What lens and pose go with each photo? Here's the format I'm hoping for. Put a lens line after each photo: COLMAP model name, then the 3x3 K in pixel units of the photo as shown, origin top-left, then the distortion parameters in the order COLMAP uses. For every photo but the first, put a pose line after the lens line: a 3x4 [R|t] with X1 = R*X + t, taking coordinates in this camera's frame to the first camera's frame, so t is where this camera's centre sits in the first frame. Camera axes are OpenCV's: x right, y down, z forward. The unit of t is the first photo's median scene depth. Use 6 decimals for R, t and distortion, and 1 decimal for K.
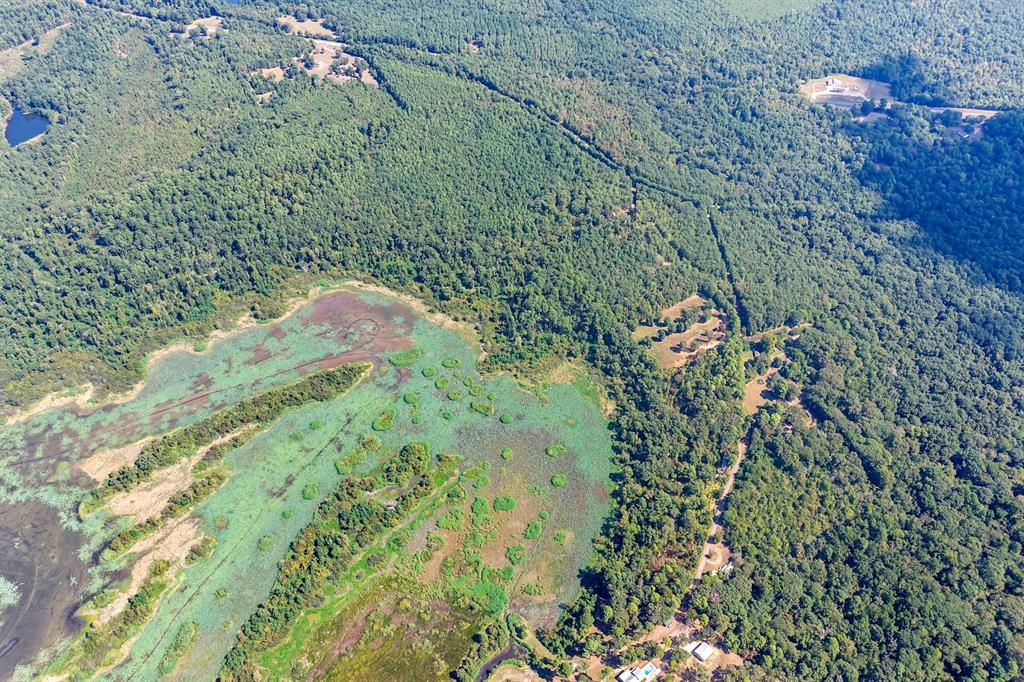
lens RADIAL K [[859.9, 0, 514.3], [0, 859.9, 353.1], [0, 0, 1]] dist [-0.020554, 0.046798]
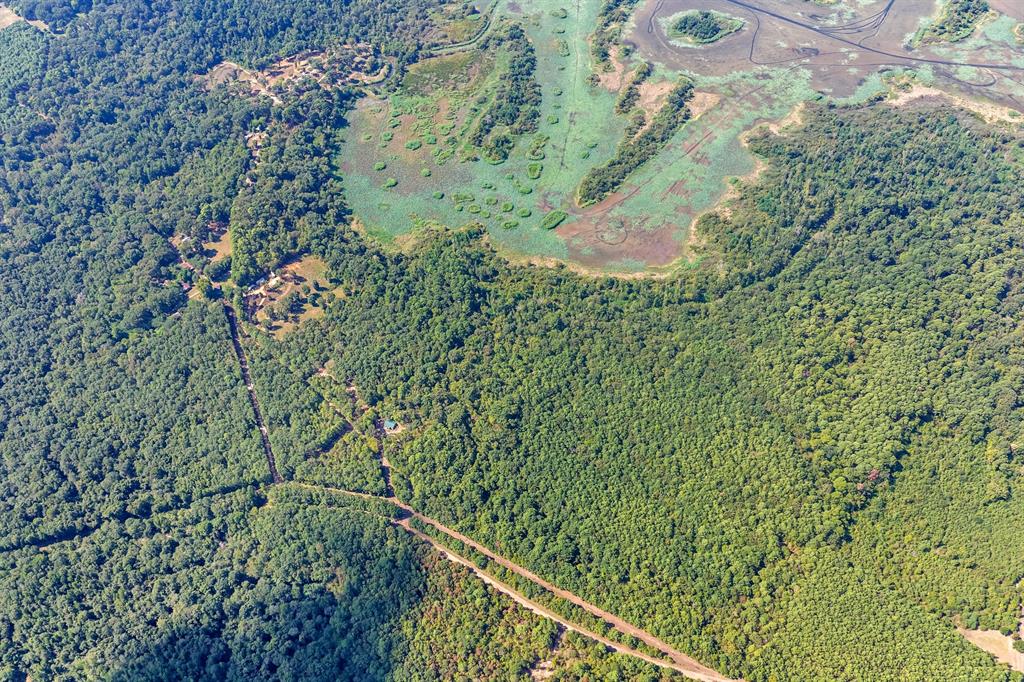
lens RADIAL K [[859.9, 0, 514.3], [0, 859.9, 353.1], [0, 0, 1]] dist [-0.020554, 0.046798]
pose [[-0.932710, 0.282731, -0.223864, 0.203501], [-0.245049, -0.041453, 0.968624, -1.022517], [0.264580, 0.958303, 0.107947, 1.040824]]
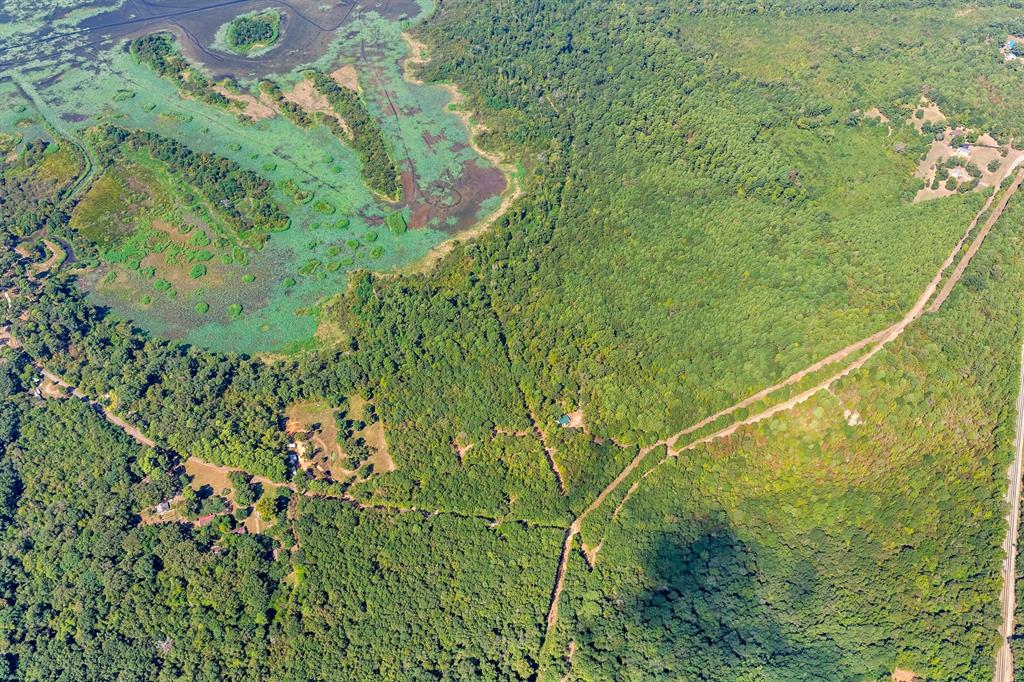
lens RADIAL K [[859.9, 0, 514.3], [0, 859.9, 353.1], [0, 0, 1]] dist [-0.020554, 0.046798]
pose [[-0.166252, 0.764092, -0.623316, 0.628450], [-0.683607, 0.366251, 0.631302, -0.701332], [0.710663, 0.531059, 0.461449, 0.710271]]
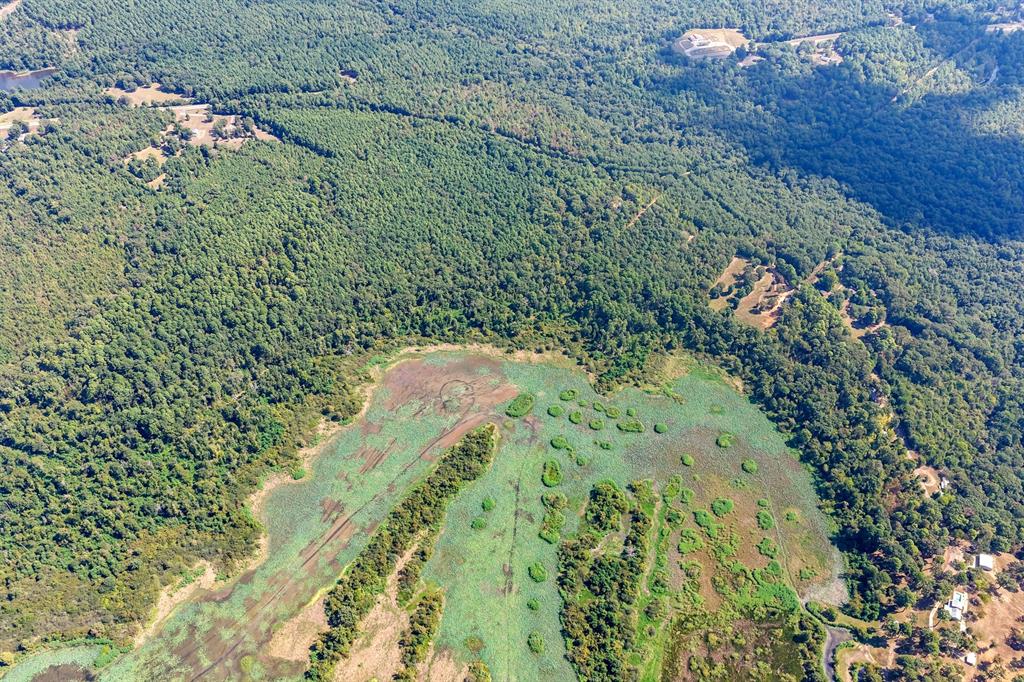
lens RADIAL K [[859.9, 0, 514.3], [0, 859.9, 353.1], [0, 0, 1]] dist [-0.020554, 0.046798]
pose [[0.897418, -0.311245, 0.312678, -0.412820], [0.309536, 0.949210, 0.056462, -0.105326], [-0.314371, 0.046115, 0.948179, 0.111740]]
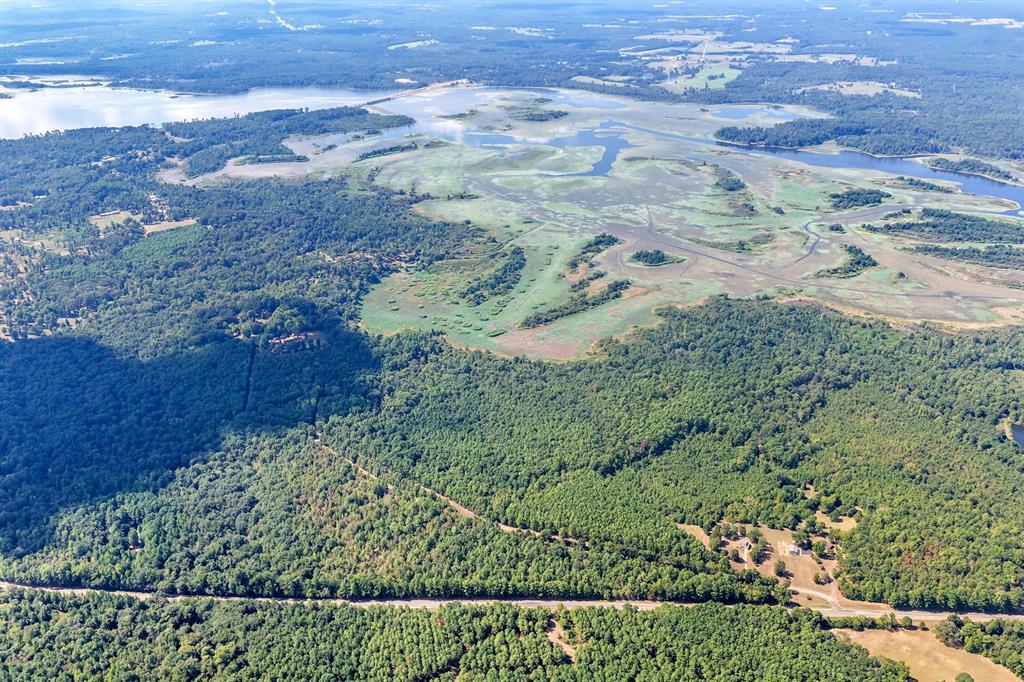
lens RADIAL K [[859.9, 0, 514.3], [0, 859.9, 353.1], [0, 0, 1]] dist [-0.020554, 0.046798]
pose [[-0.985179, 0.077907, -0.152817, 0.071739], [-0.115519, 0.357231, 0.926845, -1.370739], [0.126799, 0.930761, -0.342936, 1.559632]]
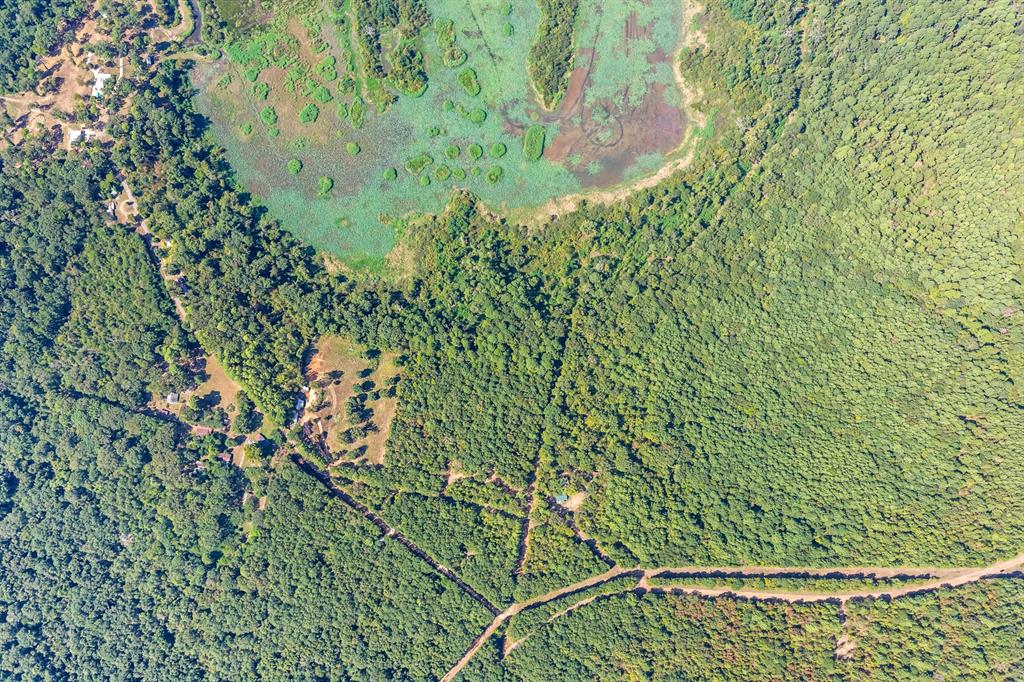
lens RADIAL K [[859.9, 0, 514.3], [0, 859.9, 353.1], [0, 0, 1]] dist [-0.020554, 0.046798]
pose [[-0.612210, 0.771503, -0.173154, 0.209919], [-0.545806, -0.253895, 0.798519, -0.754518], [0.572097, 0.583370, 0.576528, 0.609042]]
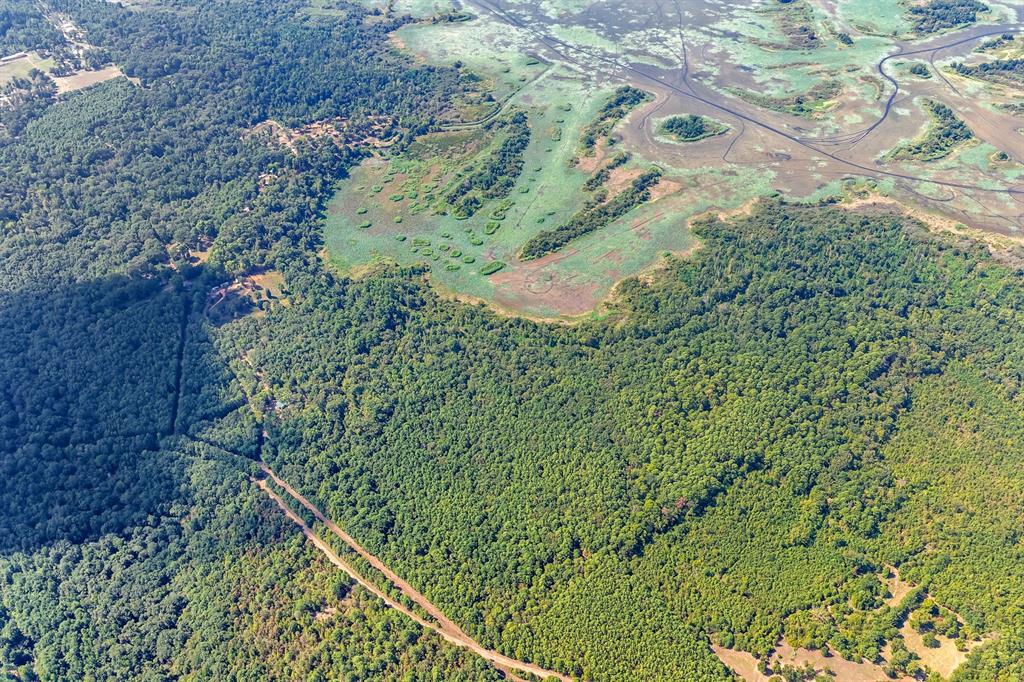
lens RADIAL K [[859.9, 0, 514.3], [0, 859.9, 353.1], [0, 0, 1]] dist [-0.020554, 0.046798]
pose [[-0.985379, 0.128565, -0.111797, -0.009968], [-0.103304, 0.070949, 0.992116, -1.172347], [0.135484, 0.989160, -0.056630, 1.198989]]
